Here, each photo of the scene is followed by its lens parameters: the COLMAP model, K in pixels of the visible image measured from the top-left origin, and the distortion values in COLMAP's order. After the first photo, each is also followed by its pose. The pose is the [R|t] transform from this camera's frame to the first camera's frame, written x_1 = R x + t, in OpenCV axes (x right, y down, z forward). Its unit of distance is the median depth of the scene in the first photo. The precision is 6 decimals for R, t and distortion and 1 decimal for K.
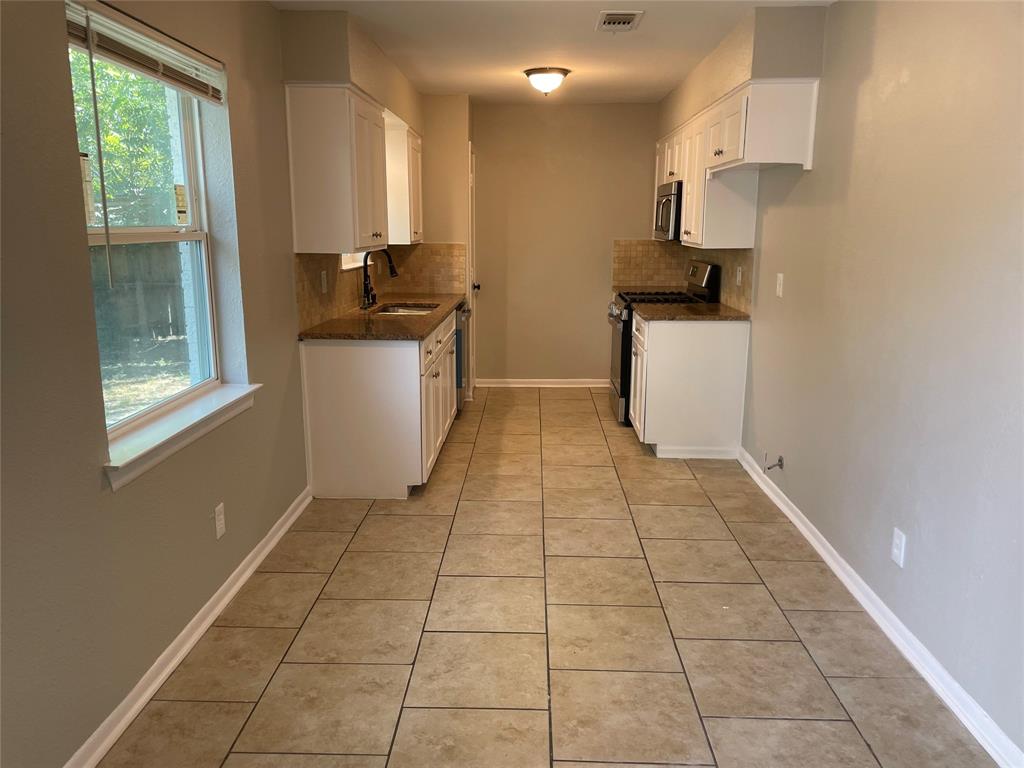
lens RADIAL K [[784.1, 0, 514.2], [0, 784.1, 379.8], [0, 0, 1]] dist [0.059930, -0.029292]
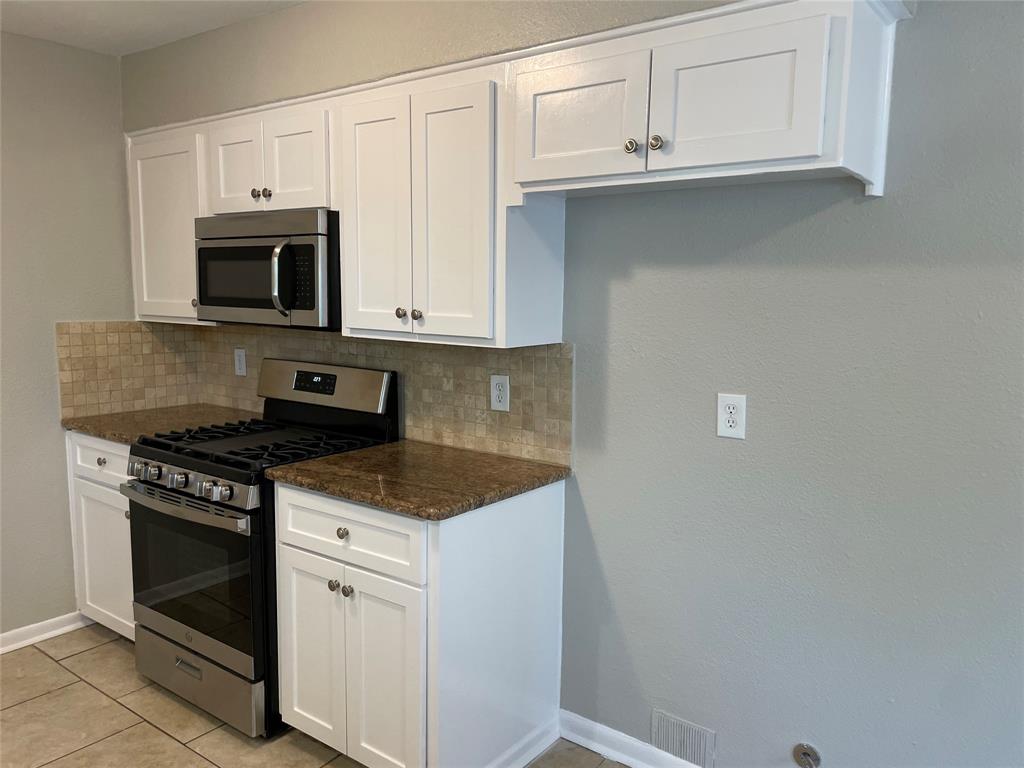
lens RADIAL K [[784.1, 0, 510.9], [0, 784.1, 384.3], [0, 0, 1]] dist [0.059930, -0.029292]
pose [[0.581710, -0.092638, 0.808103, -0.125251], [0.150560, 0.988588, 0.004949, -0.123308], [-0.799340, 0.118789, 0.589020, 0.603299]]
